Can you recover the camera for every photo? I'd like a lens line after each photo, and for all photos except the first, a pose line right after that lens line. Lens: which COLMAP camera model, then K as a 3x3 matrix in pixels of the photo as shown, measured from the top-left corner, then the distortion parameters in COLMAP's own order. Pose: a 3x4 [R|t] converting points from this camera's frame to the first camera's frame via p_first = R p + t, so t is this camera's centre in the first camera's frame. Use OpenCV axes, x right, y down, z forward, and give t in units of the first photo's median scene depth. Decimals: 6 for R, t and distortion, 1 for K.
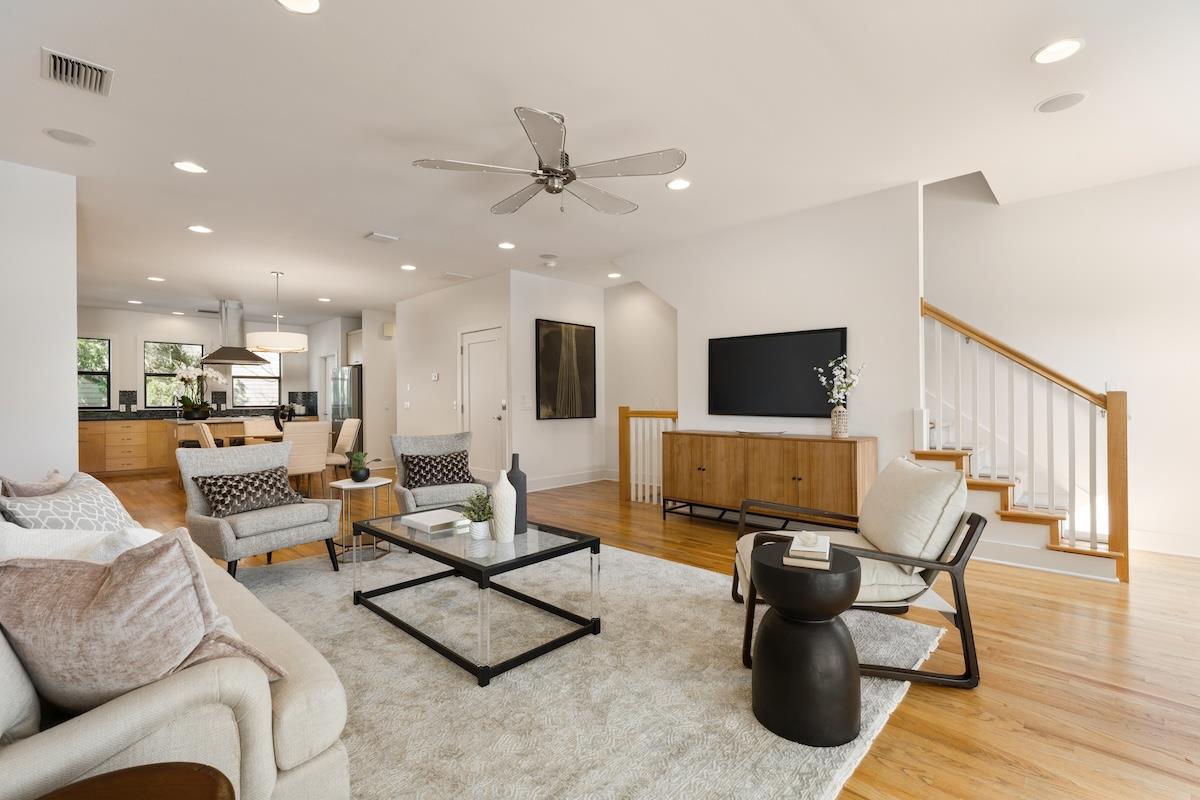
lens RADIAL K [[524.3, 0, 600.0], [0, 524.3, 400.0], [0, 0, 1]] dist [0.001440, -0.000041]
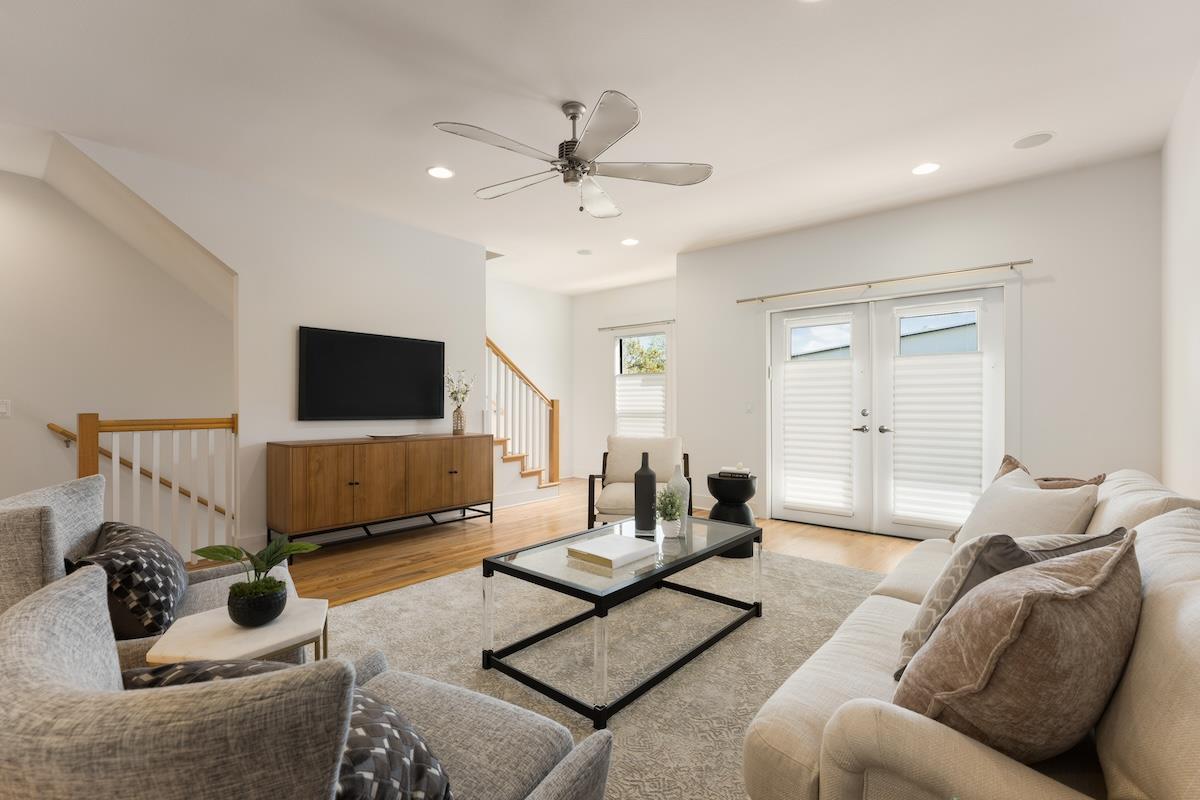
lens RADIAL K [[524.3, 0, 600.0], [0, 524.3, 400.0], [0, 0, 1]] dist [0.001440, -0.000041]
pose [[-0.051317, 0.013141, 0.998596, -0.715637], [-0.000886, 0.999912, -0.013203, 0.007736], [-0.998682, -0.001562, -0.051301, 0.683547]]
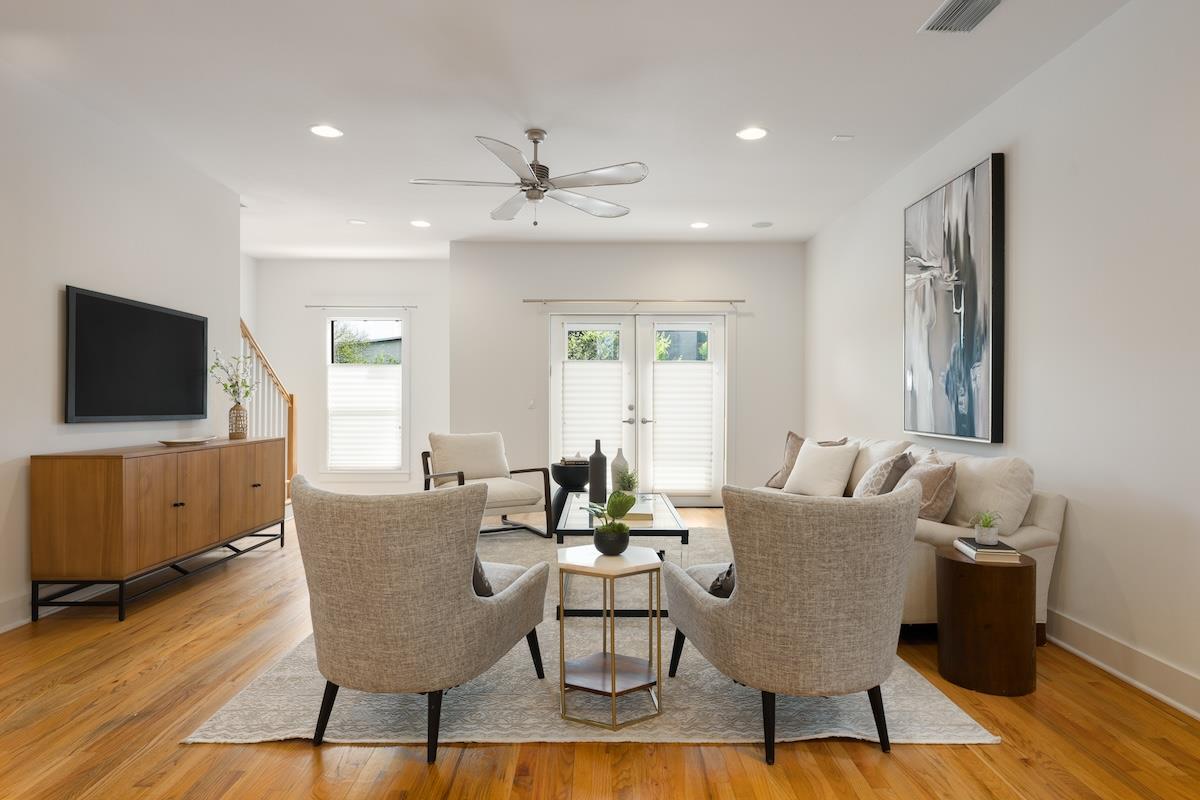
lens RADIAL K [[666.6, 0, 600.0], [0, 666.6, 400.0], [0, 0, 1]] dist [0.001215, -0.000387]
pose [[-0.693869, 0.007409, 0.720063, -0.792017], [0.003496, 0.999970, -0.006920, 0.011855], [-0.720093, -0.002284, -0.693874, 1.264348]]
